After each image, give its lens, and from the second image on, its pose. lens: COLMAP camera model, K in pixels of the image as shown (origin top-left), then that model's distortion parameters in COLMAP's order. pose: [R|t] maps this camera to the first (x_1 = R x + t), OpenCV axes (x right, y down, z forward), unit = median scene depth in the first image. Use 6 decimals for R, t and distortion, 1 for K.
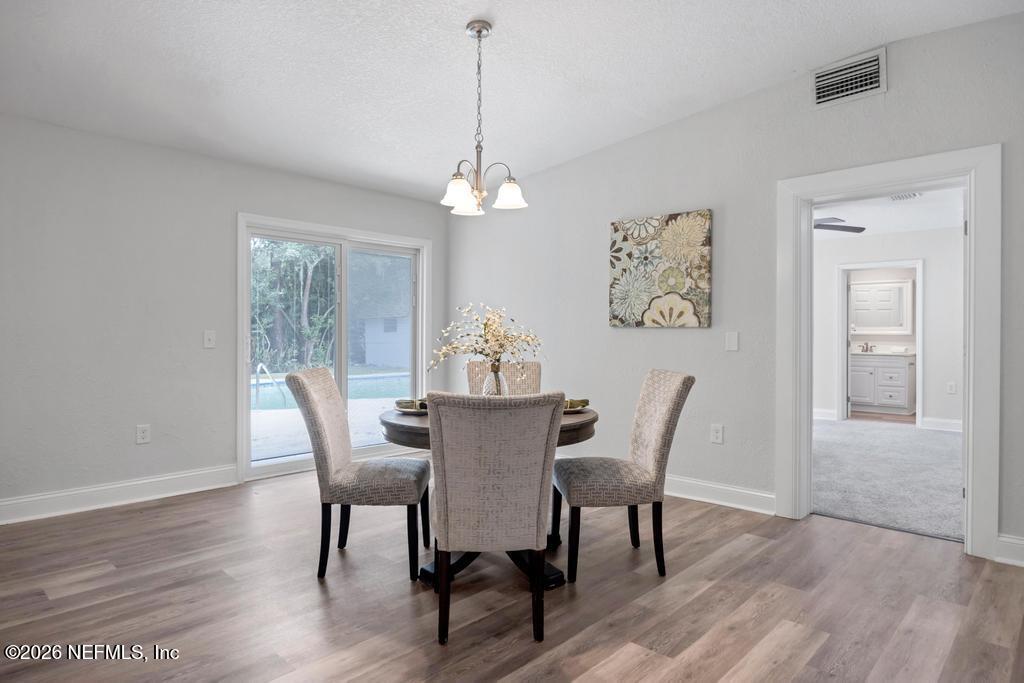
lens RADIAL K [[608.1, 0, 508.8], [0, 608.1, 338.8], [0, 0, 1]] dist [0.001884, 0.000708]
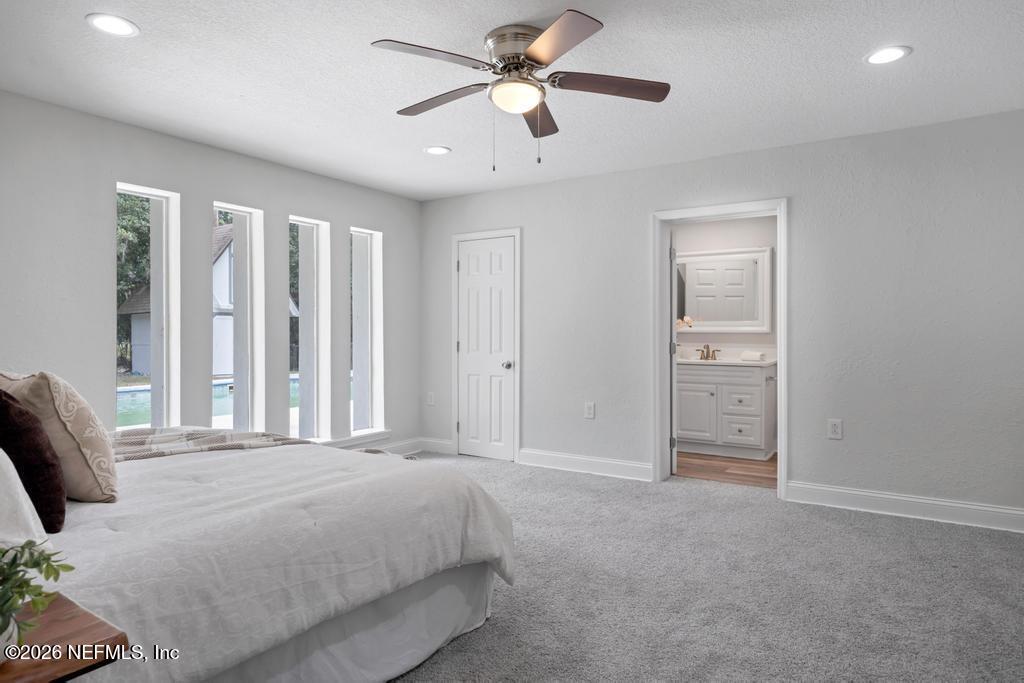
lens RADIAL K [[608.1, 0, 513.9], [0, 608.1, 338.8], [0, 0, 1]] dist [0.001884, 0.000708]
pose [[0.983369, -0.003118, 0.181592, 0.252956], [0.003175, 0.999995, -0.000022, -0.001088], [-0.181591, 0.000598, 0.983374, 0.378261]]
